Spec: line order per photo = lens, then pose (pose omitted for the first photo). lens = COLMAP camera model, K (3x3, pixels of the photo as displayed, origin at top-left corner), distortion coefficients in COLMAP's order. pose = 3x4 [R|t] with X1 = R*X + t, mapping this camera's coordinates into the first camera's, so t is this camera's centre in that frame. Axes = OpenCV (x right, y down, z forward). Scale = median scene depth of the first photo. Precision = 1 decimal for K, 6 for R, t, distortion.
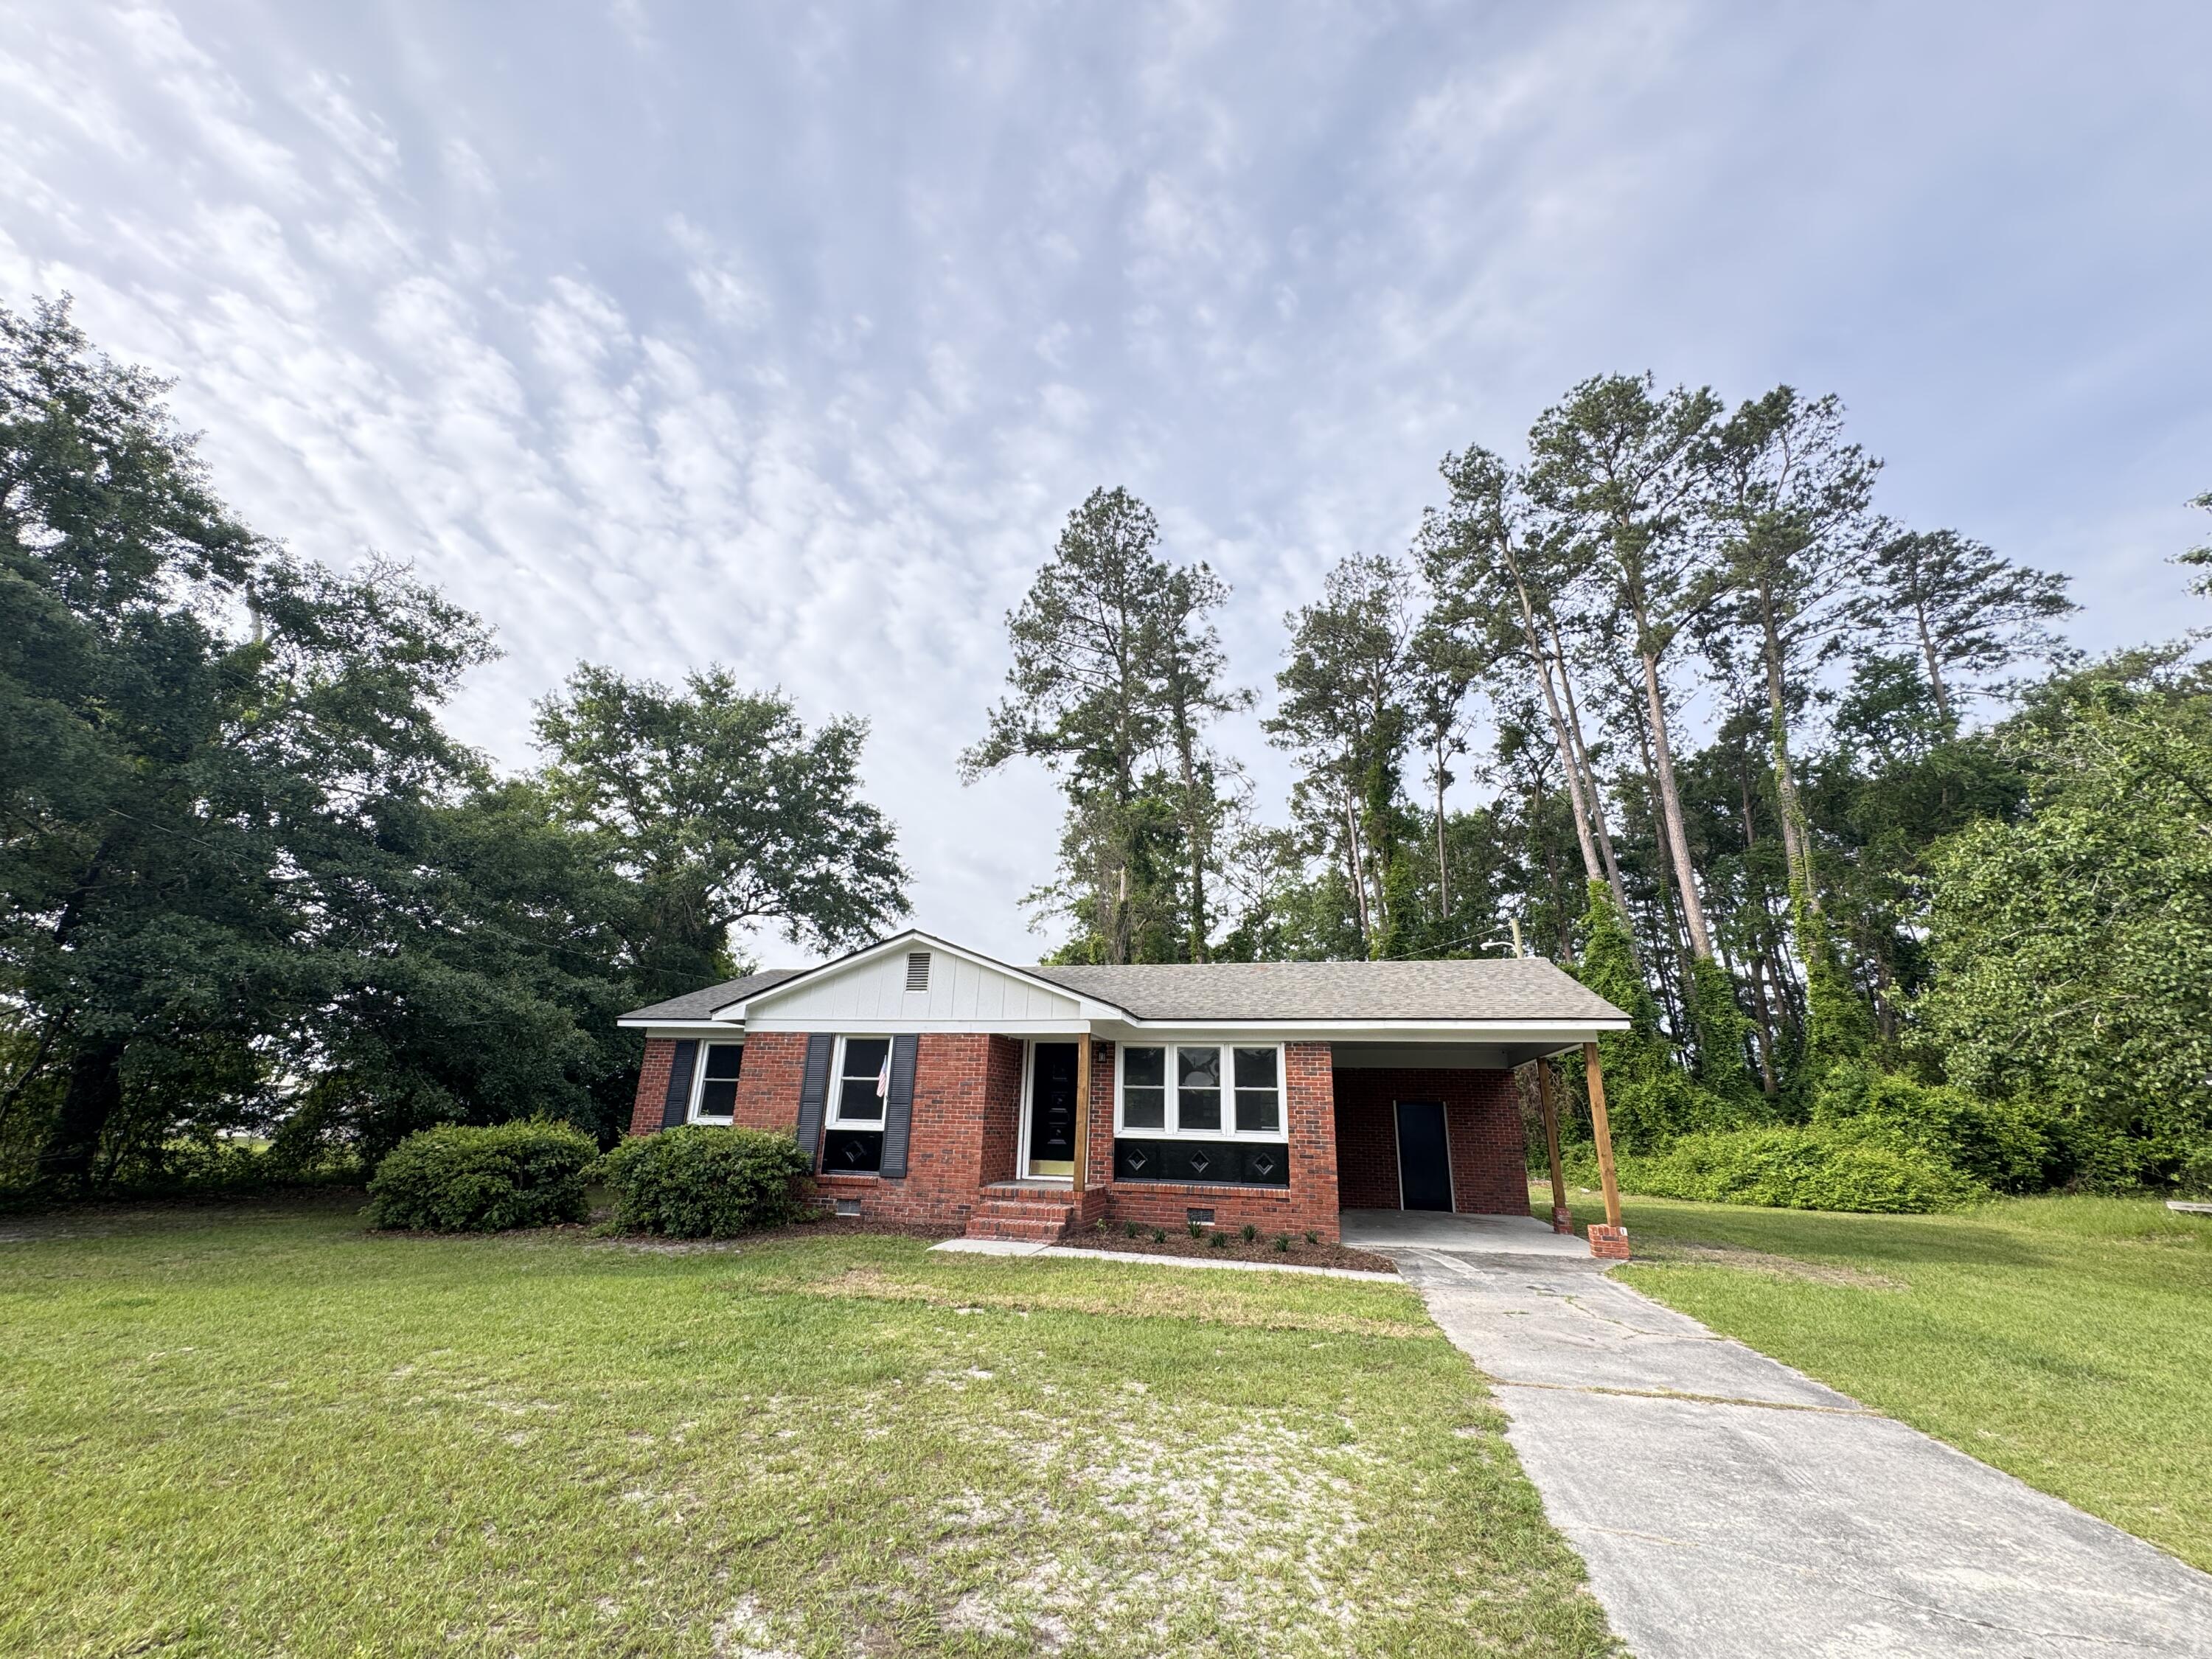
lens RADIAL K [[880.6, 0, 1104.9], [0, 880.6, 822.0], [0, 0, 1]] dist [-0.000012, -0.000209]
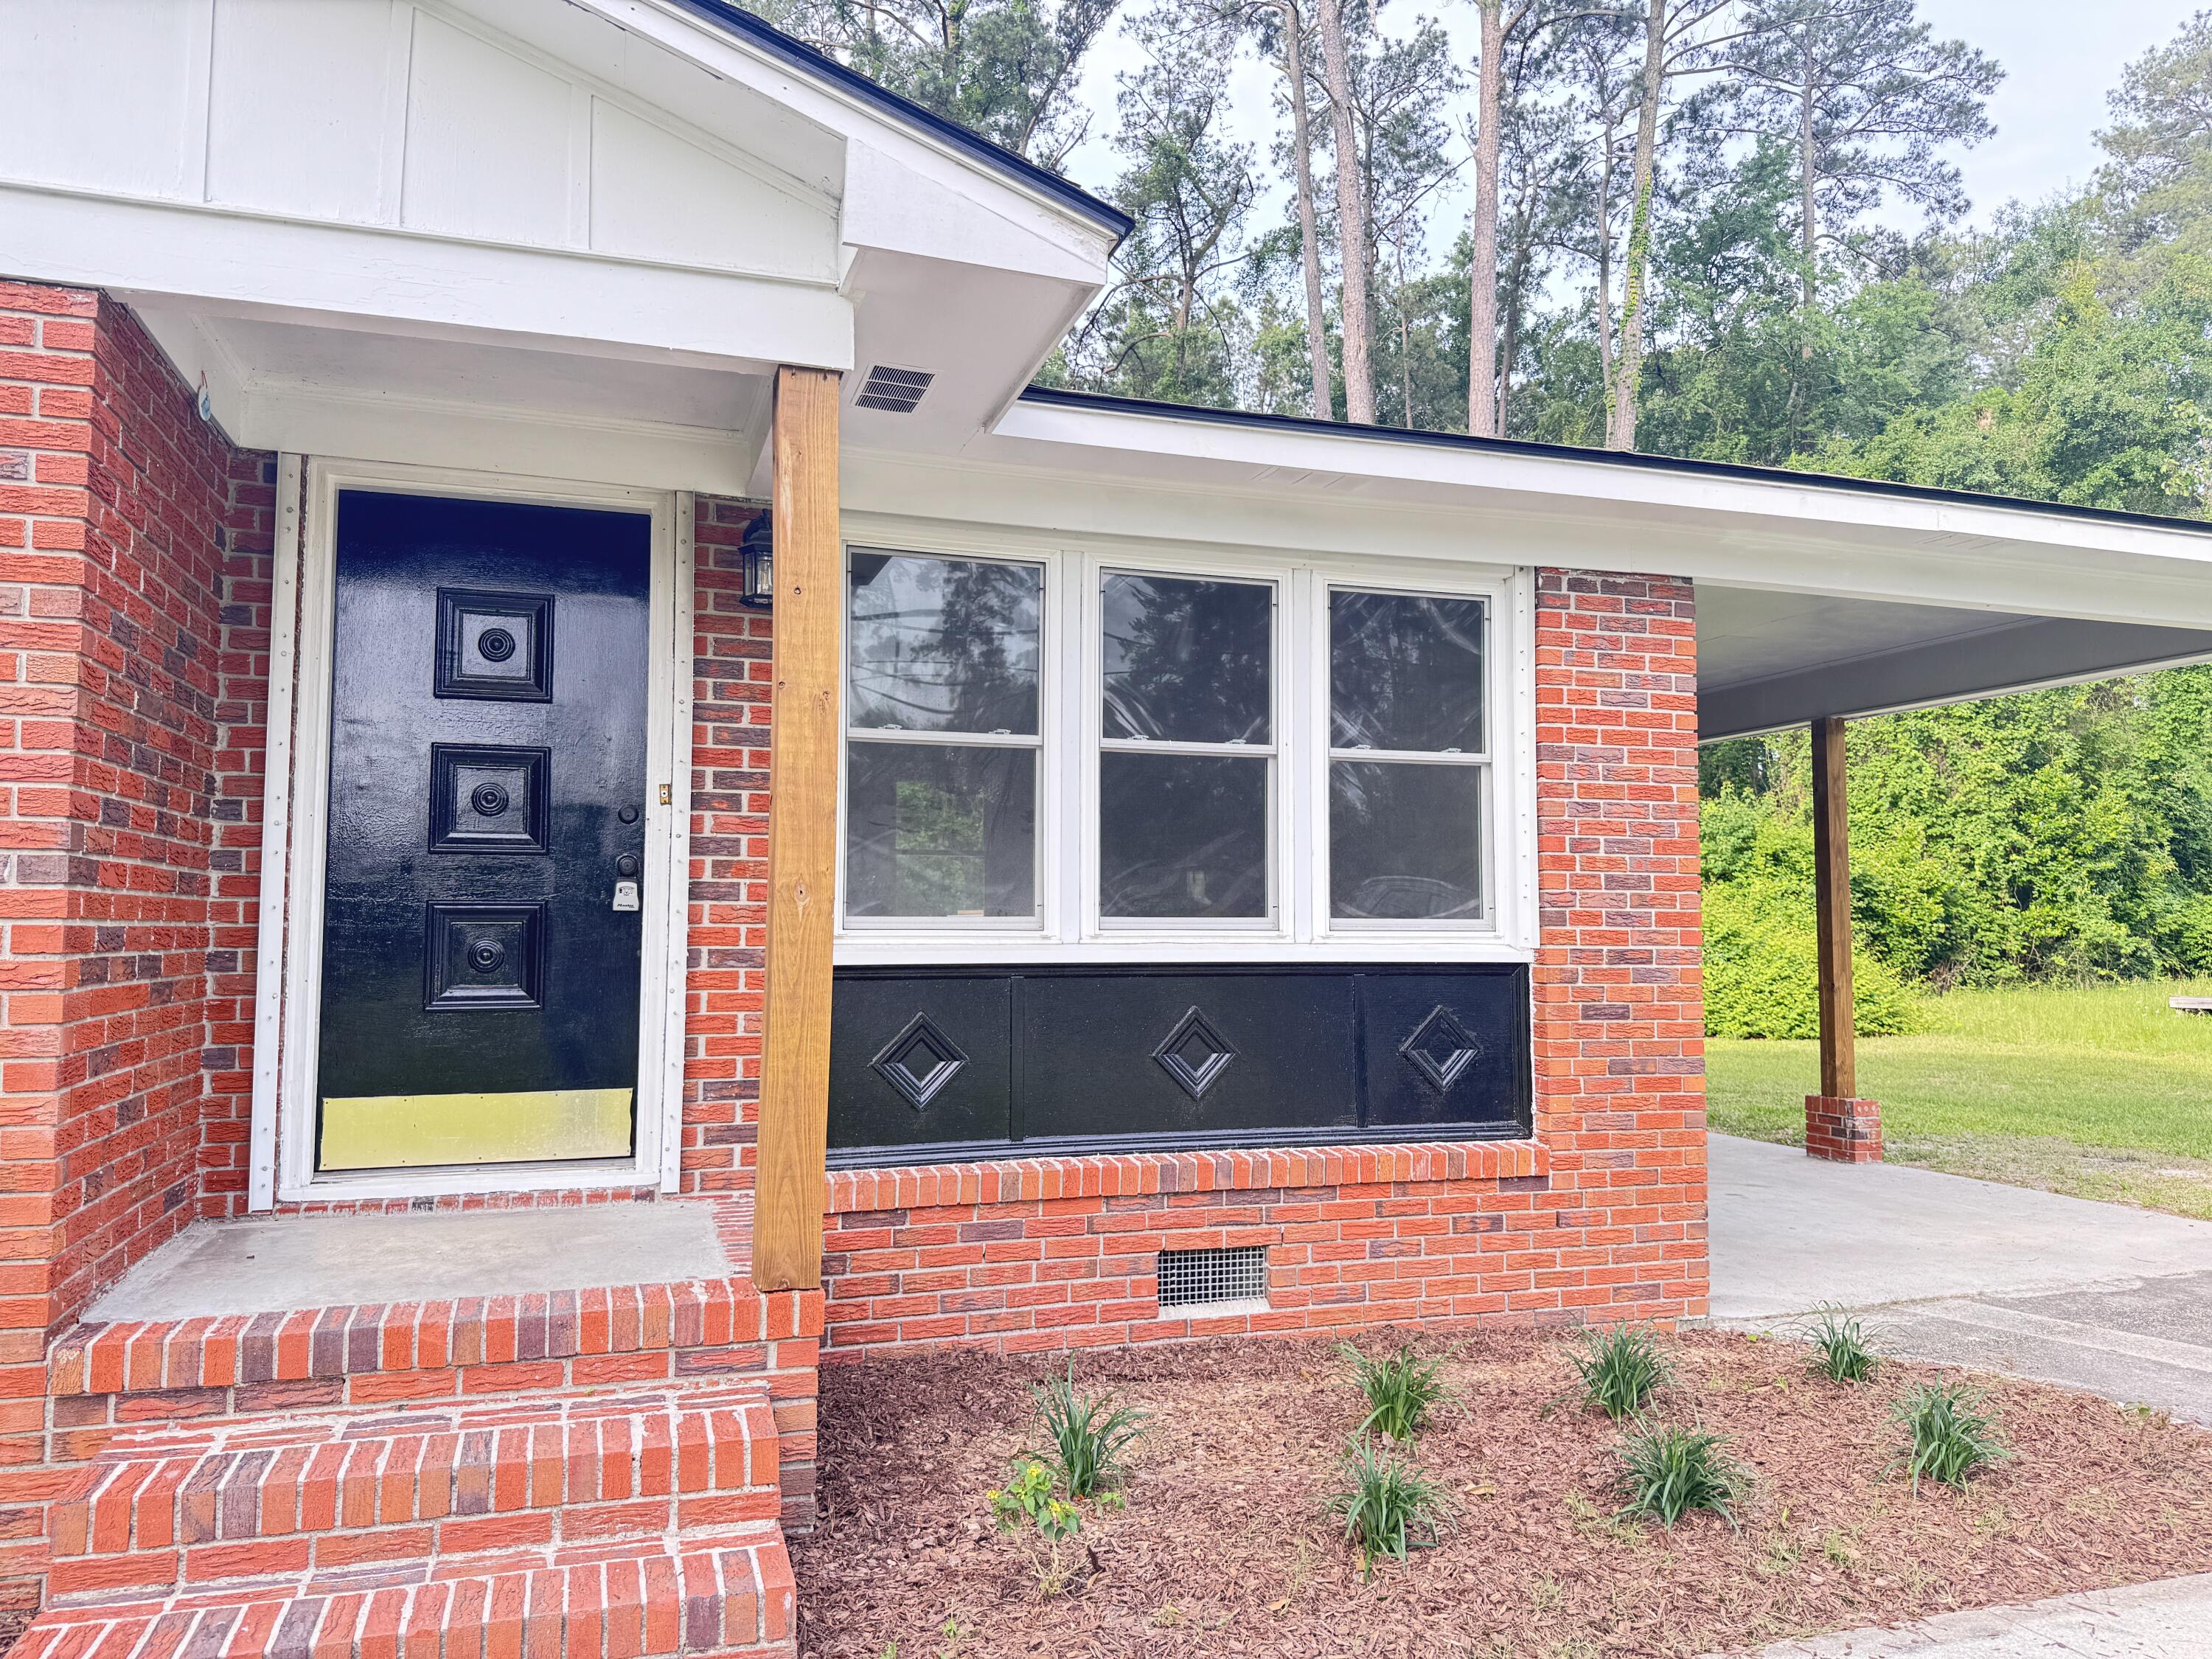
lens RADIAL K [[1550.7, 0, 1111.2], [0, 1550.7, 821.3], [0, 0, 1]] dist [0.102037, -0.158252]
pose [[0.843712, 0.012602, 0.536647, -0.061143], [-0.154930, 0.962896, 0.220969, 0.115391], [-0.513951, -0.269577, 0.814360, 0.332900]]
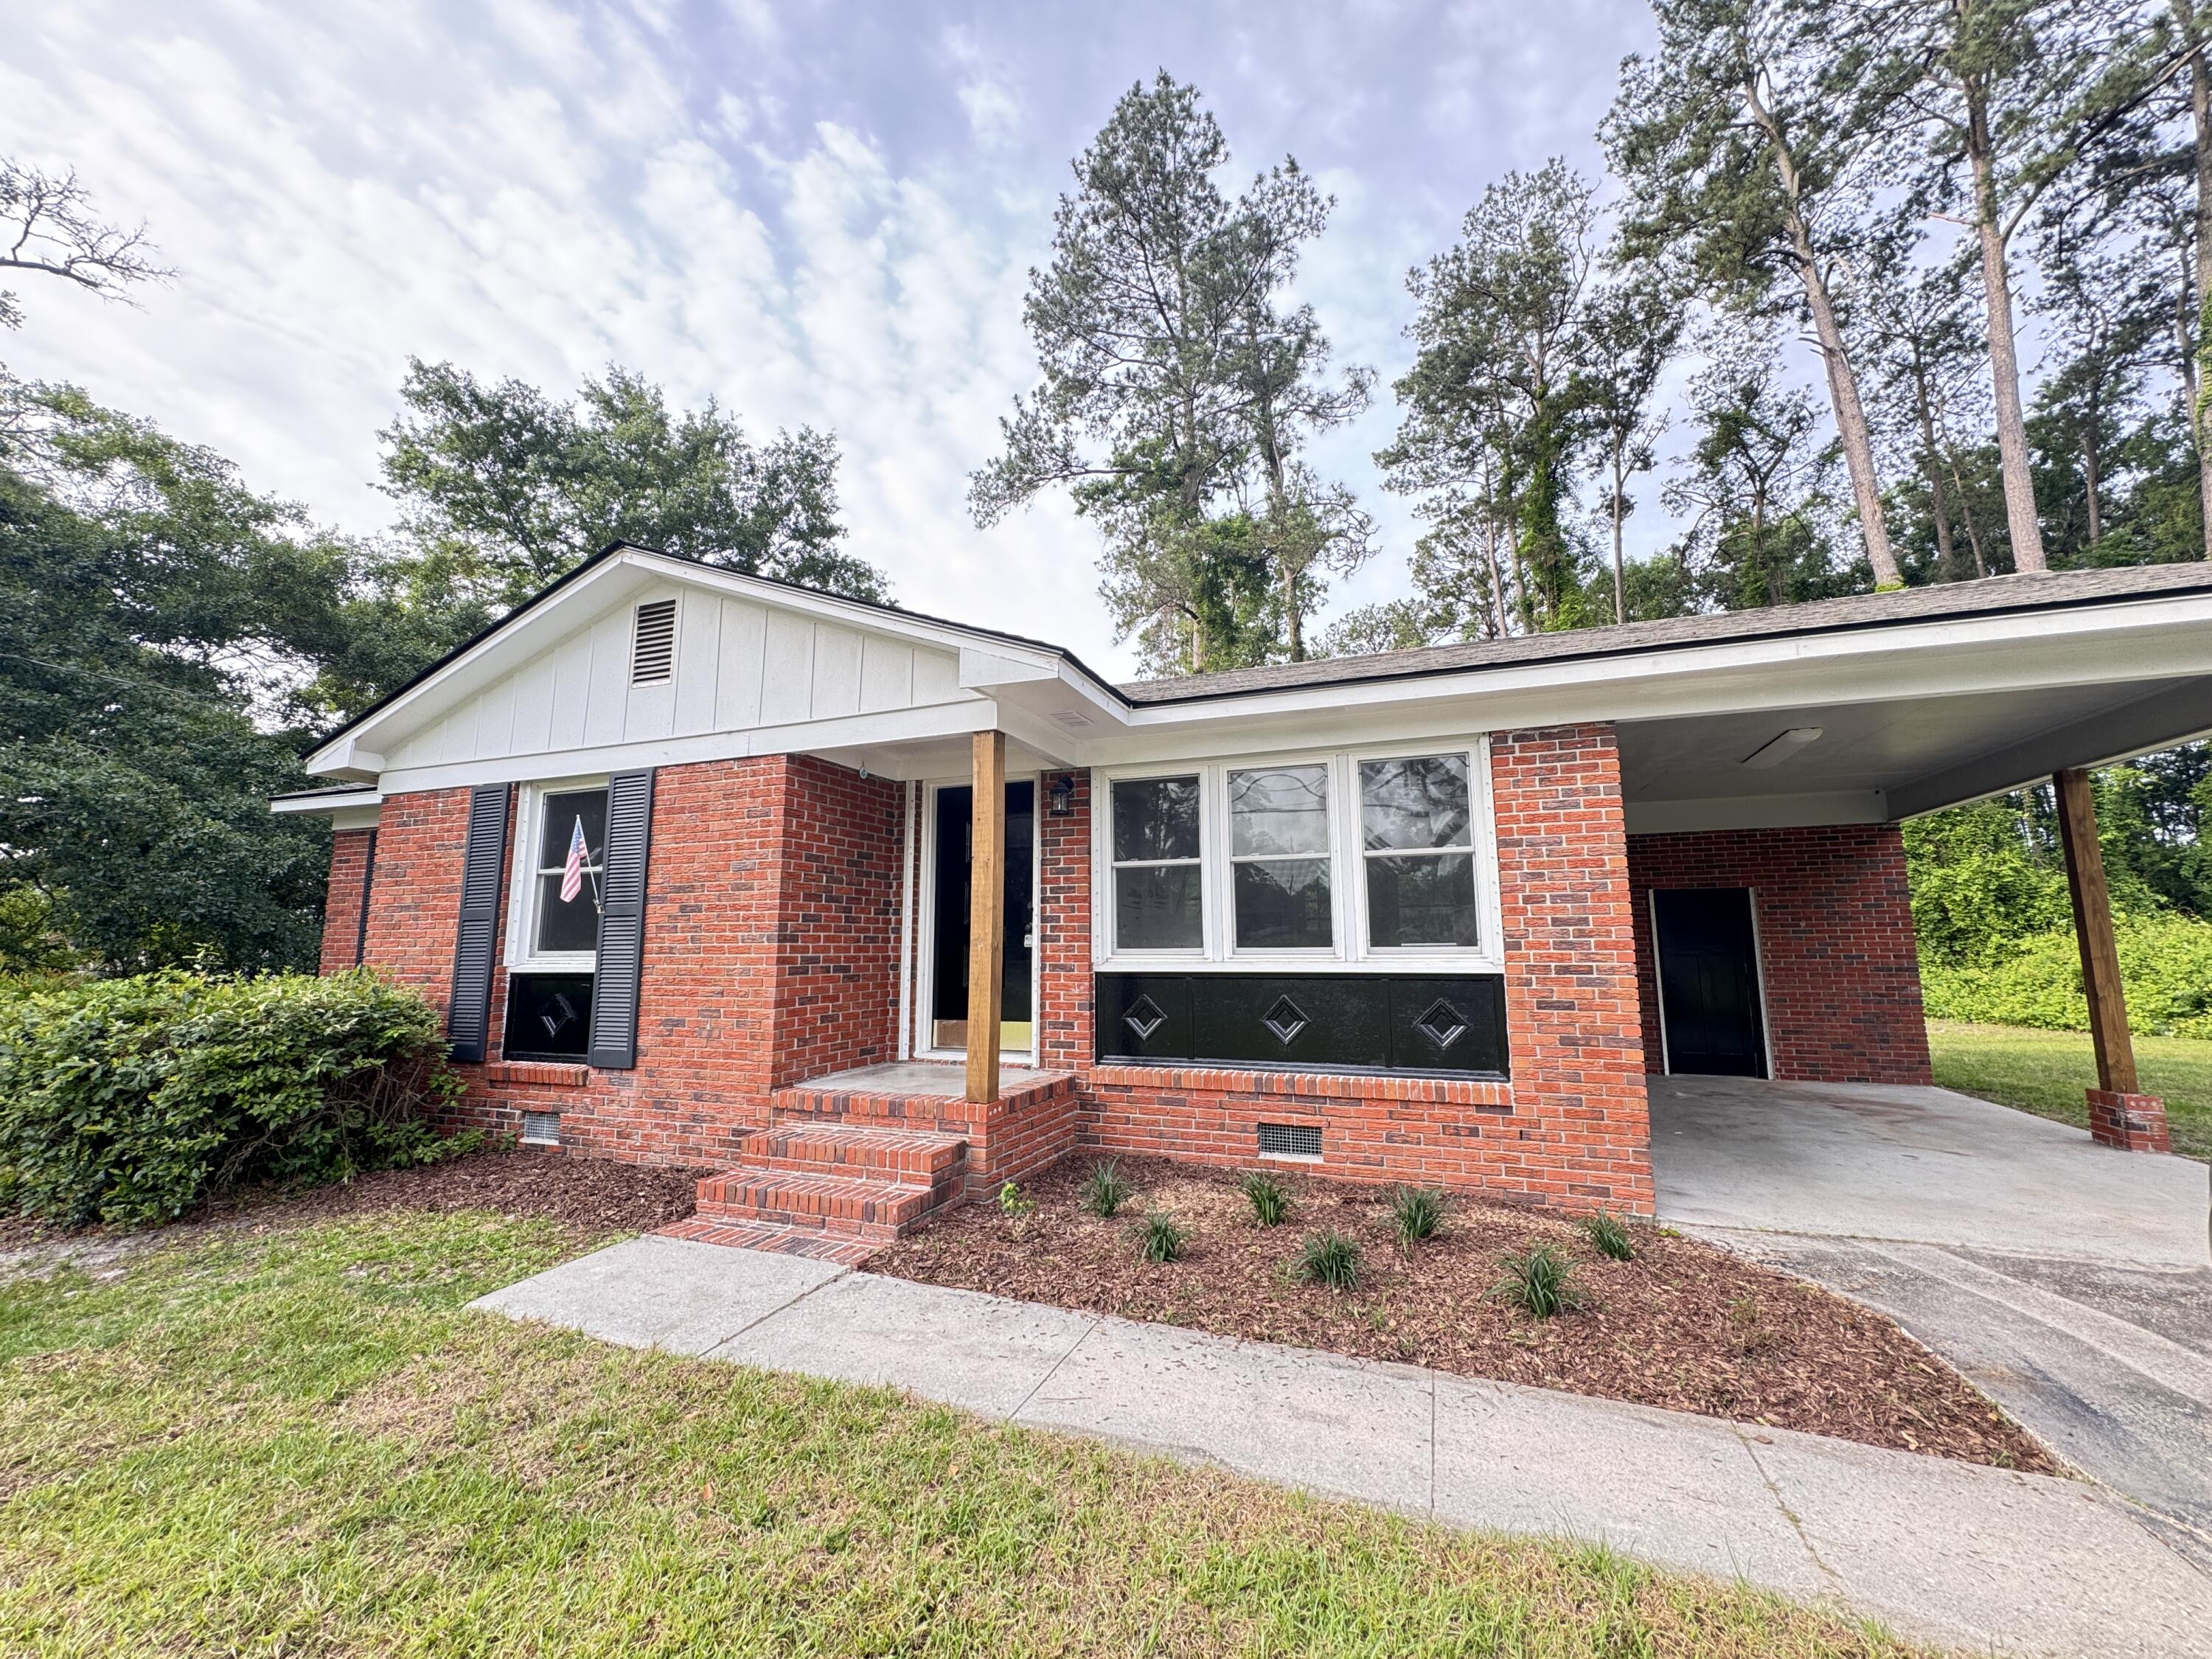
lens RADIAL K [[881.4, 0, 1107.8], [0, 881.4, 825.9], [0, 0, 1]] dist [-0.002221, 0.001036]
pose [[0.991540, -0.048618, -0.120354, 0.037312], [0.070376, 0.980453, 0.183736, 0.098693], [0.109069, -0.190652, 0.975580, 0.279720]]
